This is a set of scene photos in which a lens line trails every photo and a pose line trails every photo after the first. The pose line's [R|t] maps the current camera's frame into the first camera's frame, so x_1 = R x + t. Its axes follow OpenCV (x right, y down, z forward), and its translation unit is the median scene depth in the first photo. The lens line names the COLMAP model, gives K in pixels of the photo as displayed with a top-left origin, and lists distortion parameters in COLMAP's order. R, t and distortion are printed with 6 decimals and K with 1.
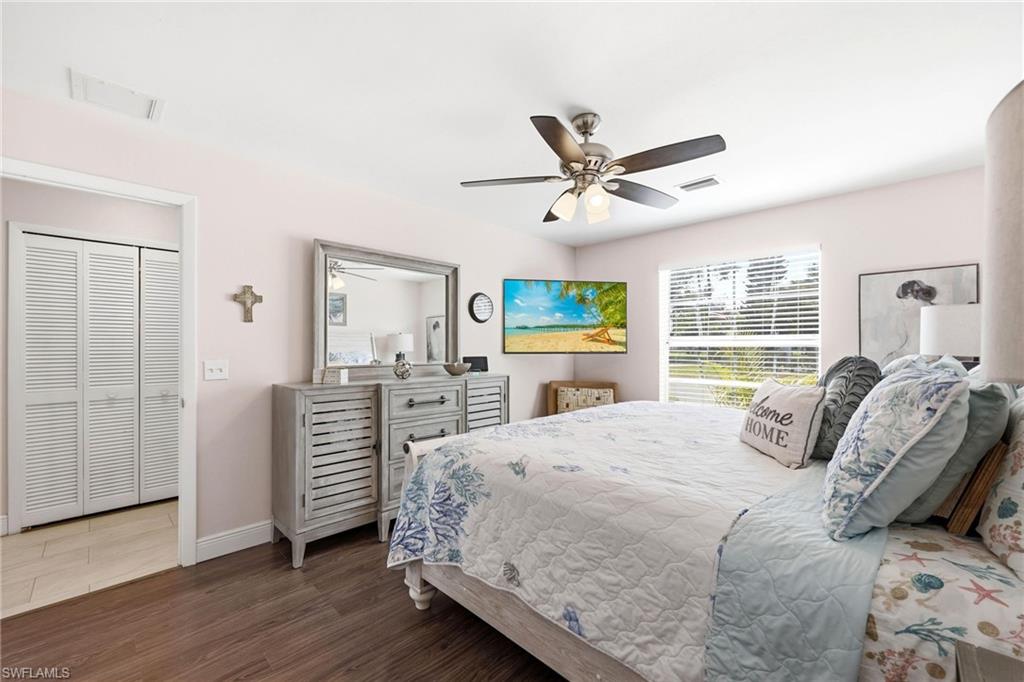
lens RADIAL K [[416.6, 0, 511.9], [0, 416.6, 345.2], [0, 0, 1]] dist [0.001367, -0.000947]
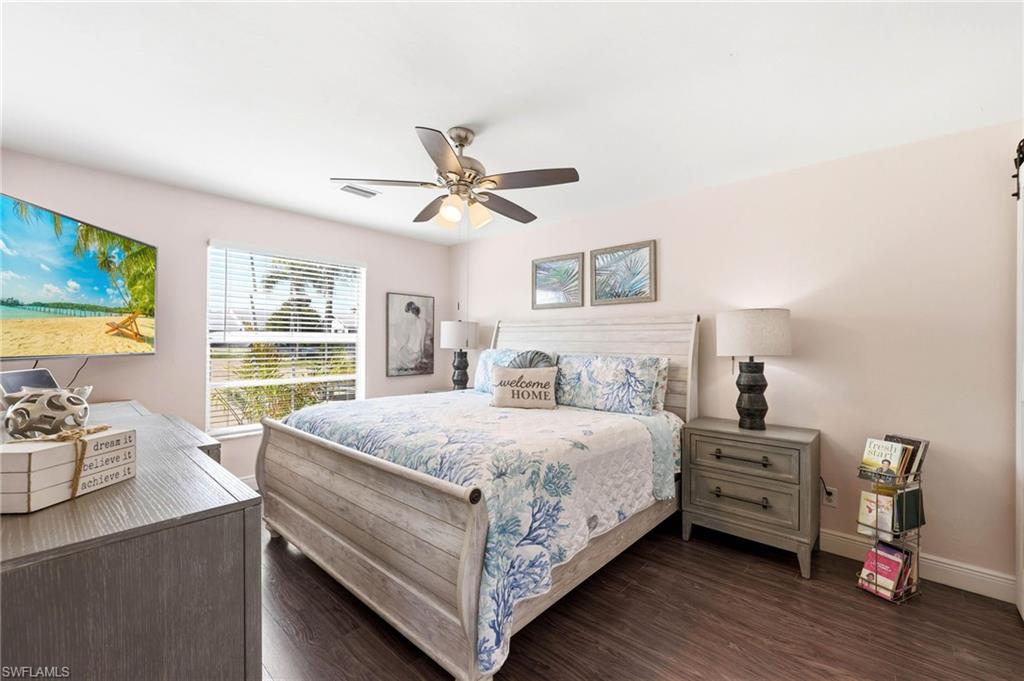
lens RADIAL K [[416.6, 0, 537.6], [0, 416.6, 336.4], [0, 0, 1]] dist [0.001367, -0.000947]
pose [[-0.081215, 0.010407, 0.996642, -0.525800], [-0.010473, 0.999881, -0.011294, -0.008576], [-0.996642, -0.011355, -0.081096, 0.521763]]
